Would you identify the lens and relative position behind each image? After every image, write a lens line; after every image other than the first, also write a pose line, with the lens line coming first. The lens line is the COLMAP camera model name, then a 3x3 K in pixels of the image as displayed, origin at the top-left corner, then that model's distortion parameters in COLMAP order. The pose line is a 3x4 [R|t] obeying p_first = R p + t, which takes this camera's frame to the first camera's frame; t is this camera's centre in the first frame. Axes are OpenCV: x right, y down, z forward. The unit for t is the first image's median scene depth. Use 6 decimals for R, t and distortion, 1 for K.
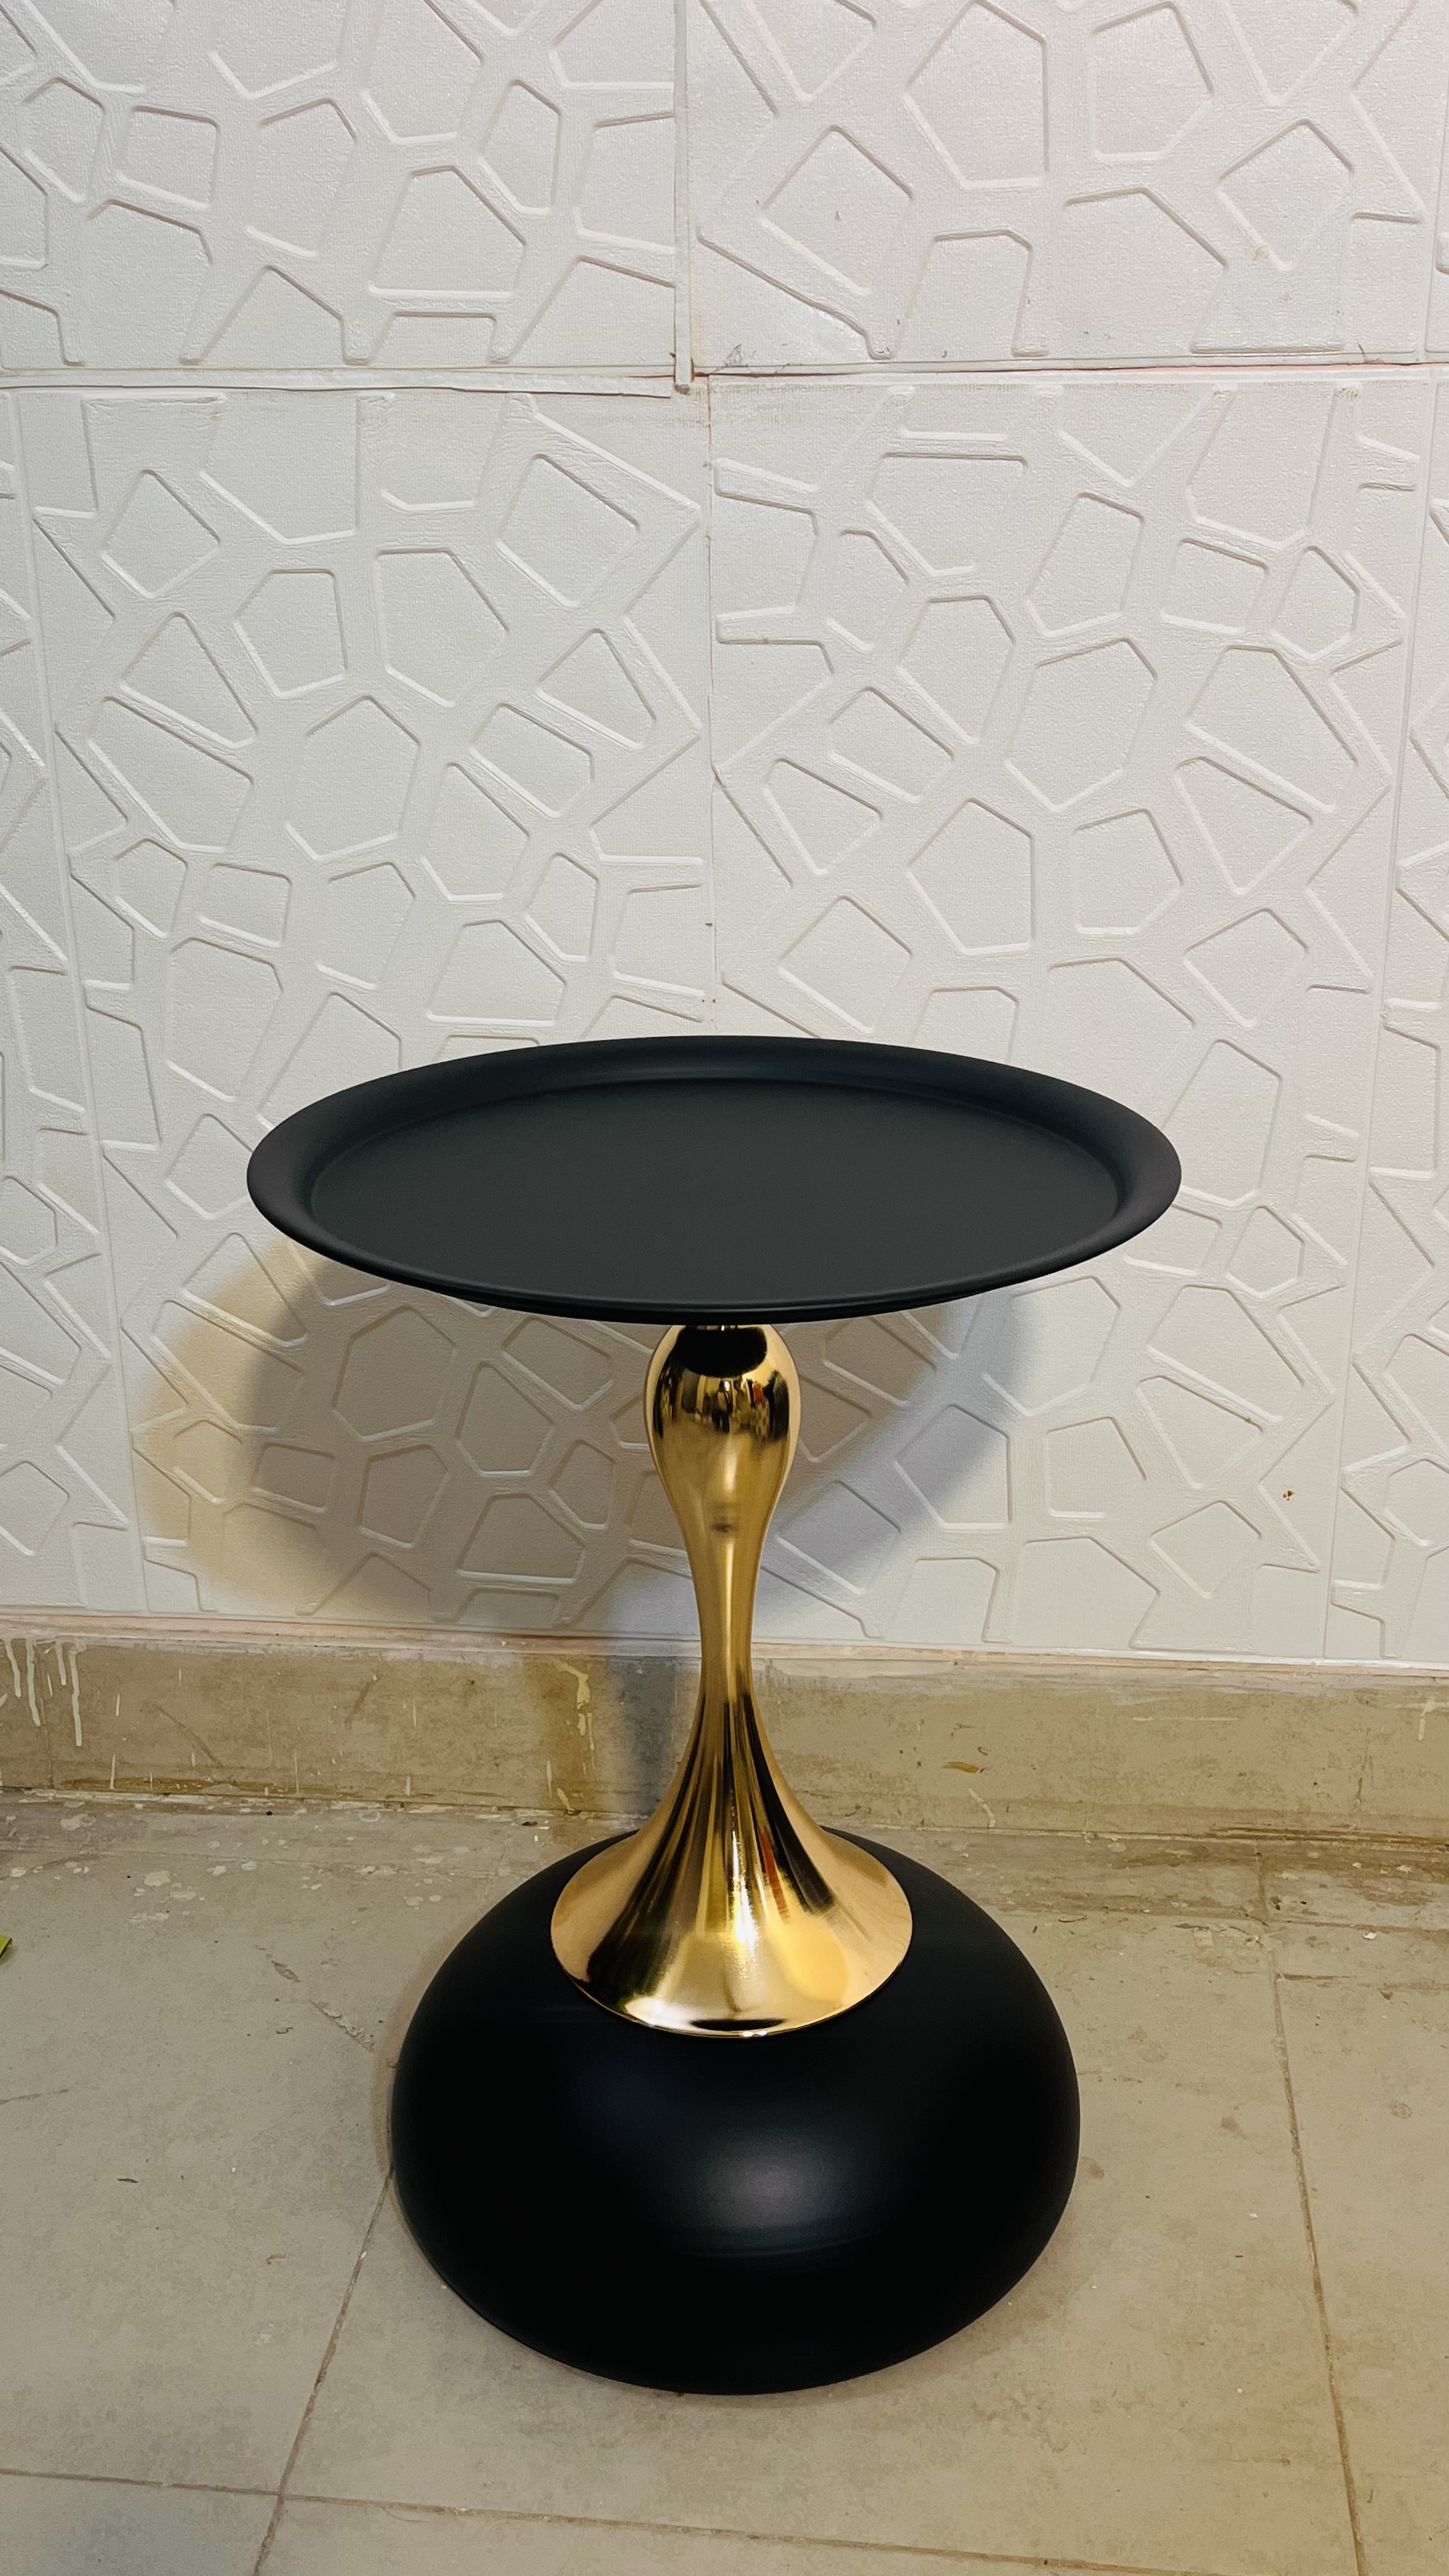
lens RADIAL K [[2506.1, 0, 724.3], [0, 2506.1, 1303.1], [0, 0, 1]] dist [0.034094, 0.000000]
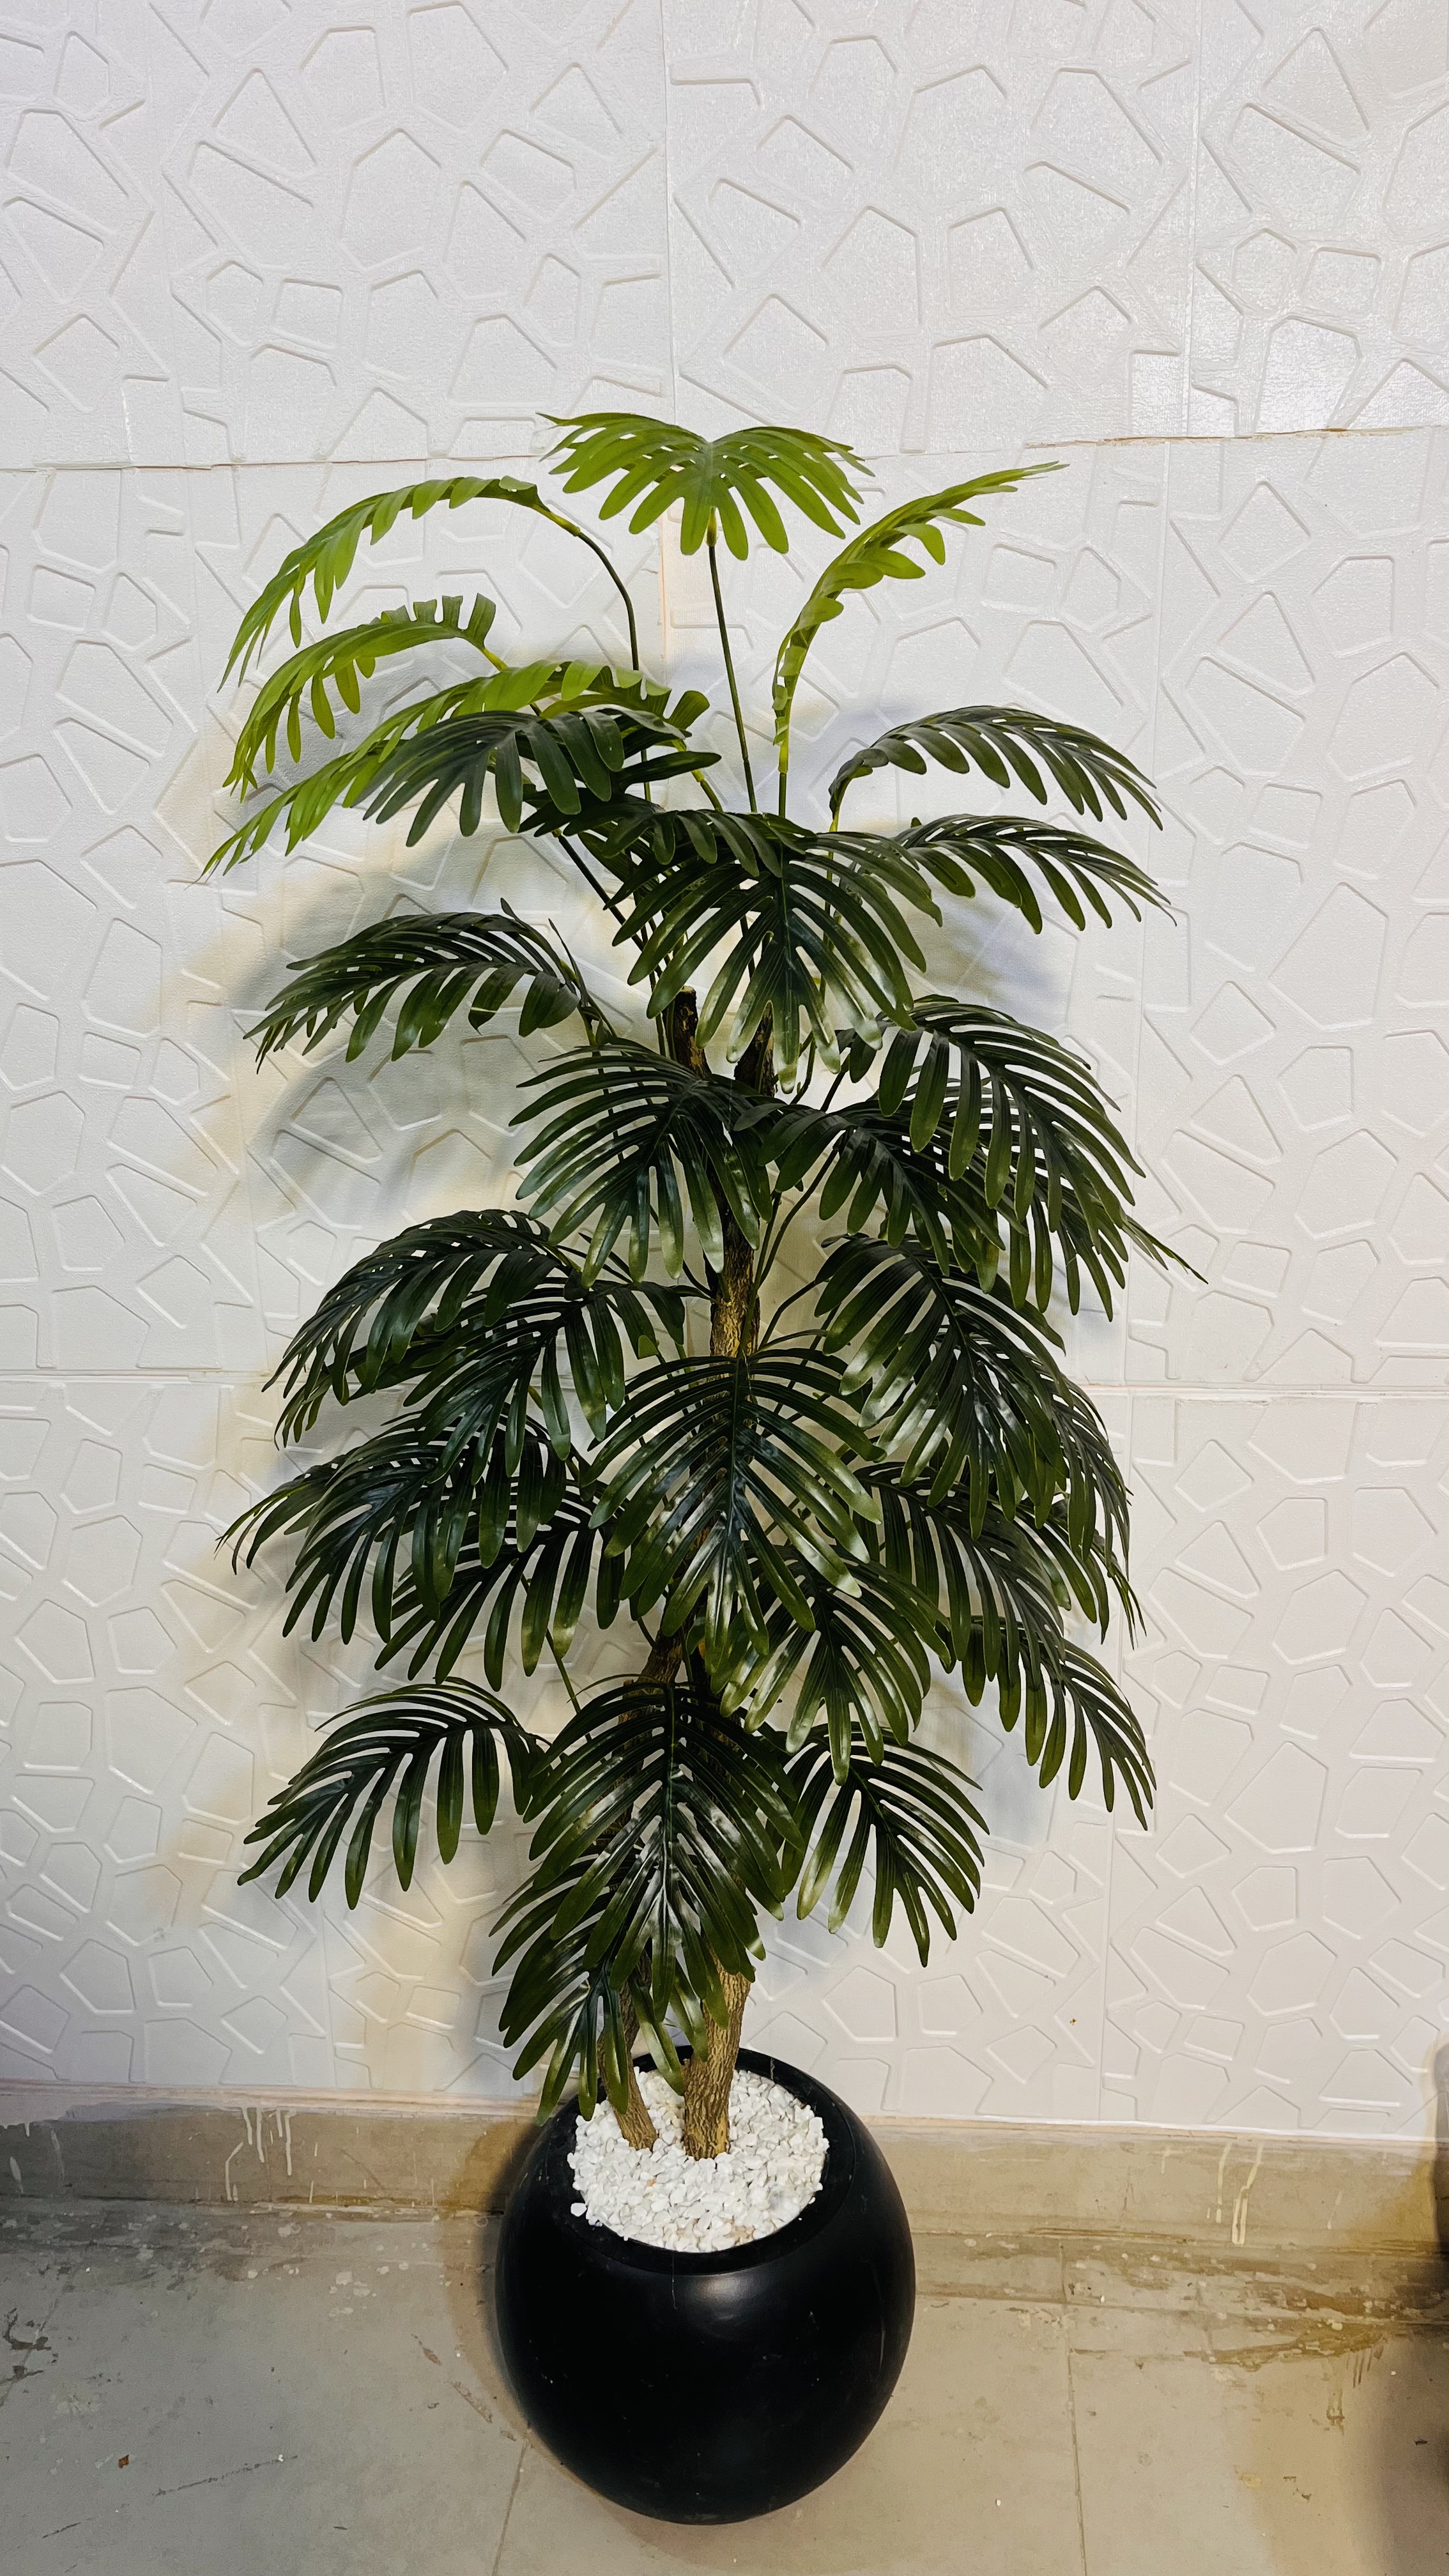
lens RADIAL K [[1963.4, 0, 734.8], [0, 1963.4, 1308.5], [0, 0, 1]] dist [0.043094, -0.055411]
pose [[0.999788, -0.009405, 0.018309, -0.004512], [0.010694, 0.997374, -0.071628, -0.270392], [-0.017587, 0.071809, 0.997263, -0.246439]]
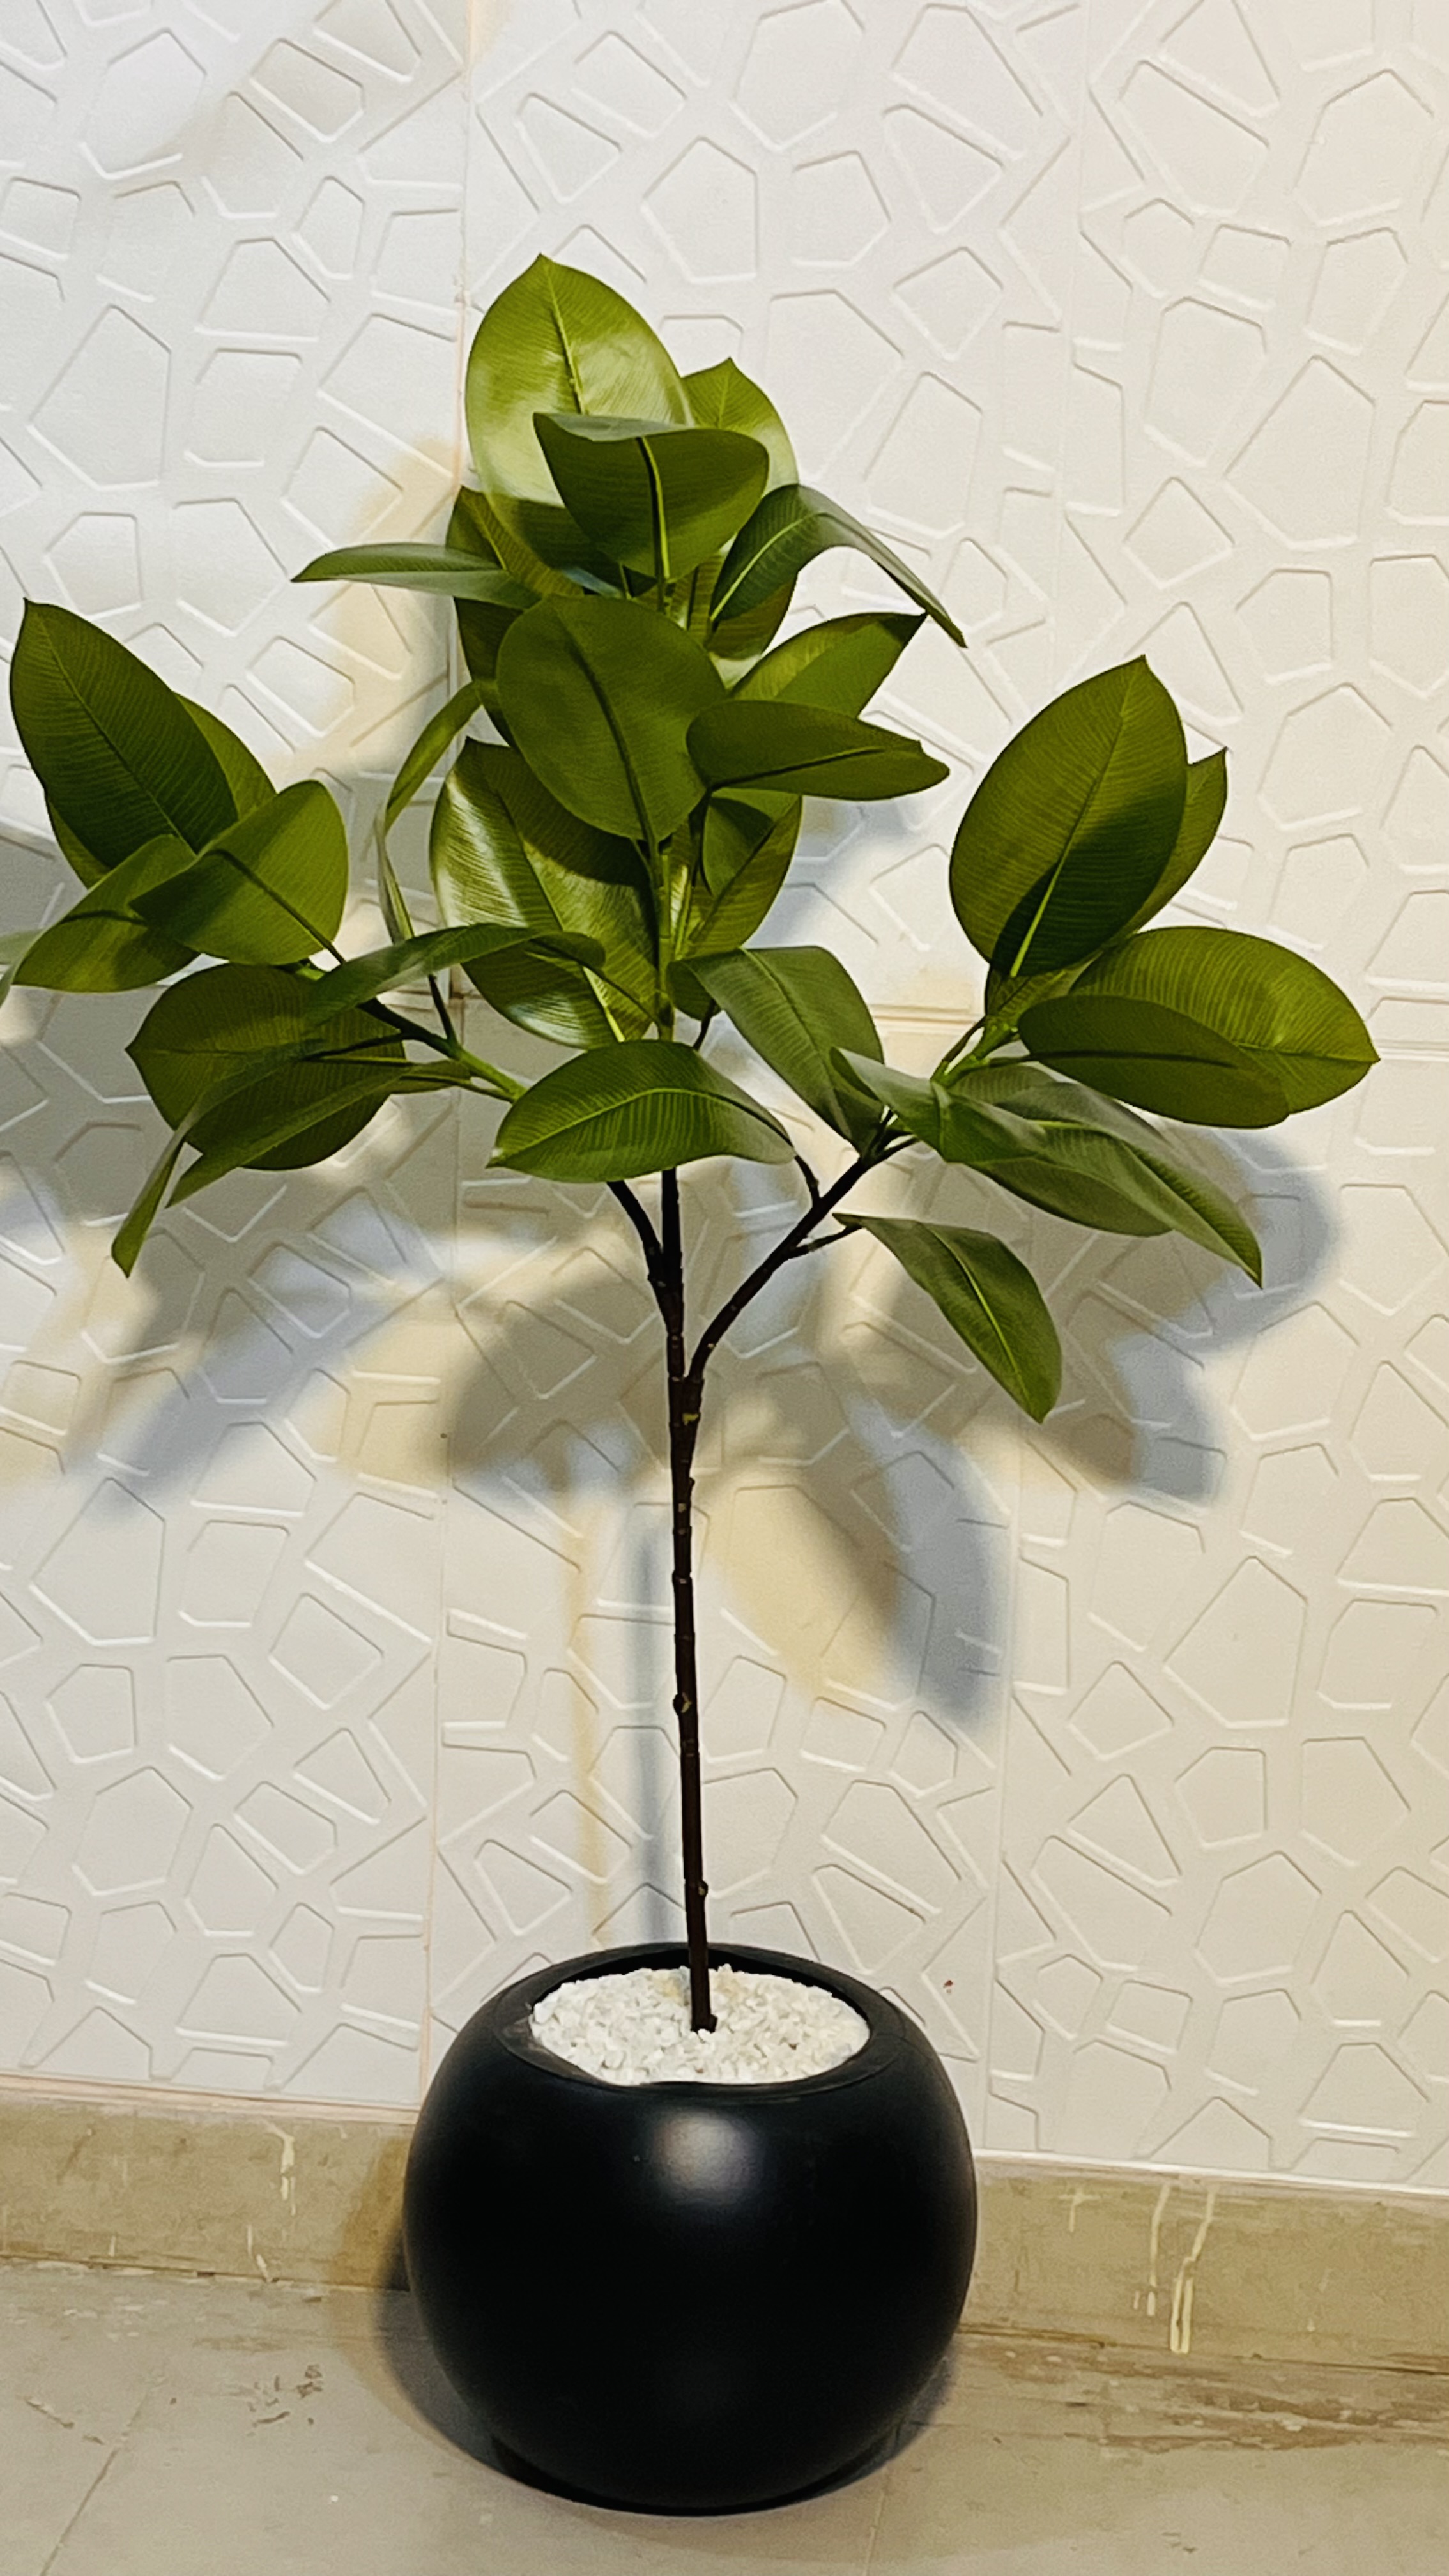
lens RADIAL K [[4932.9, 0, 750.3], [0, 4932.9, 1300.8], [0, 0, 1]] dist [0.115153, 0.000000]
pose [[0.998470, 0.055233, 0.002570, 0.112401], [-0.054021, 0.984355, -0.167708, 0.142750], [-0.011793, 0.167313, 0.985833, -1.113722]]
